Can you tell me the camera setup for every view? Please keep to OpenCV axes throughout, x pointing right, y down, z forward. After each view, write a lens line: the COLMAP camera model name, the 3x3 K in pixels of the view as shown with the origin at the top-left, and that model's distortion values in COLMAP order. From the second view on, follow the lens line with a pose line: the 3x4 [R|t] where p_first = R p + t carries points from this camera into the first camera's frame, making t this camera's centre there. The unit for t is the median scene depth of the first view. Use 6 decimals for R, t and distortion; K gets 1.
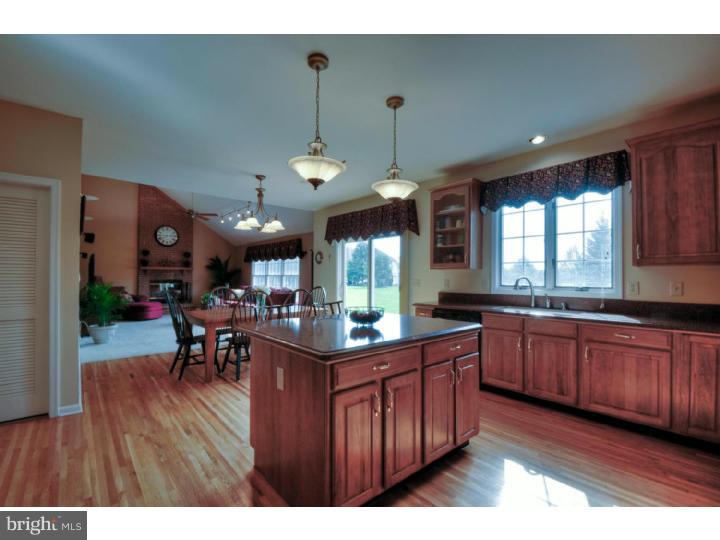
lens RADIAL K [[314.3, 0, 342.9], [0, 314.3, 269.7], [0, 0, 1]] dist [-0.002933, -0.003648]
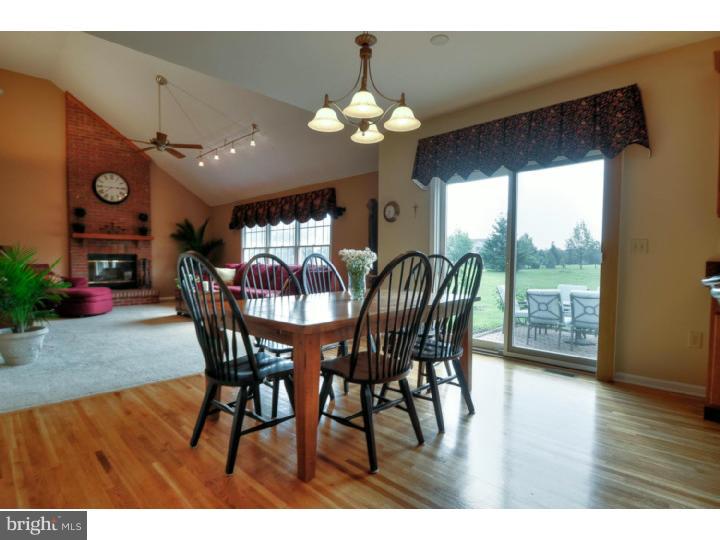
lens RADIAL K [[391.9, 0, 363.7], [0, 391.9, 272.1], [0, 0, 1]] dist [-0.030053, -0.004274]
pose [[0.996051, -0.004103, 0.088692, -0.116179], [-0.001584, 0.997952, 0.063951, 0.017616], [-0.088772, -0.063839, 0.994004, 0.149502]]
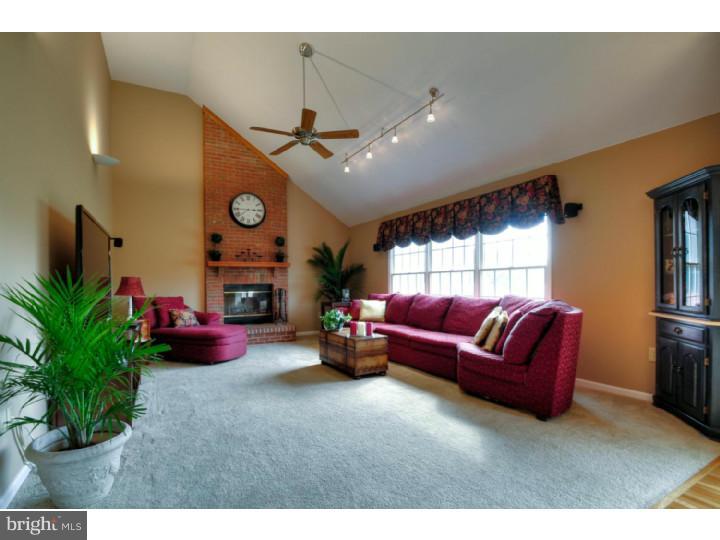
lens RADIAL K [[391.9, 0, 352.8], [0, 391.9, 272.3], [0, 0, 1]] dist [-0.030053, -0.004274]
pose [[0.972928, -0.023922, -0.229869, -0.220650], [0.023593, 0.999713, -0.004180, 0.018427], [0.229903, -0.001357, 0.973213, 0.358434]]
